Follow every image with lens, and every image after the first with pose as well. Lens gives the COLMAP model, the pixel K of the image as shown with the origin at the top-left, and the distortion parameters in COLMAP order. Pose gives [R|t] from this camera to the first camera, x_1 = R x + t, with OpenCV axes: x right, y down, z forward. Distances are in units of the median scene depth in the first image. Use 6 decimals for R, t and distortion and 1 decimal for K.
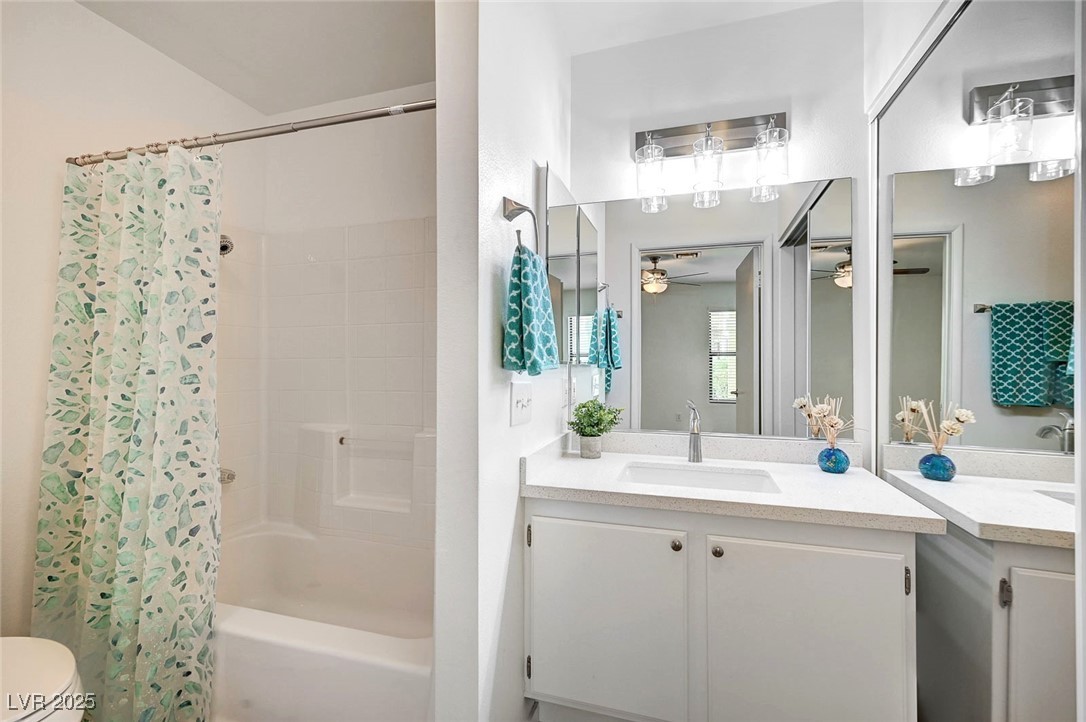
lens RADIAL K [[439.0, 0, 543.0], [0, 439.0, 361.0], [0, 0, 1]] dist [-0.000820, -0.000101]
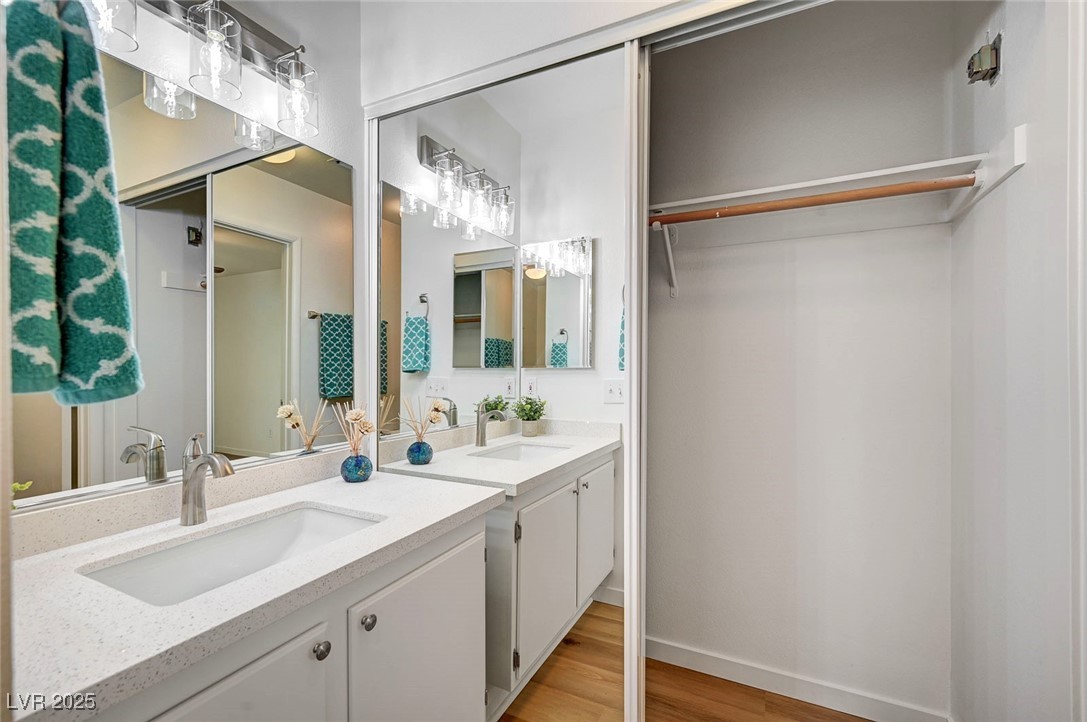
lens RADIAL K [[466.3, 0, 544.7], [0, 466.3, 366.8], [0, 0, 1]] dist [0.001634, 0.000288]
pose [[0.180954, -0.009932, 0.983441, -0.101989], [-0.003923, 0.999934, 0.010820, 0.000001], [-0.983484, -0.005816, 0.180903, 0.190242]]
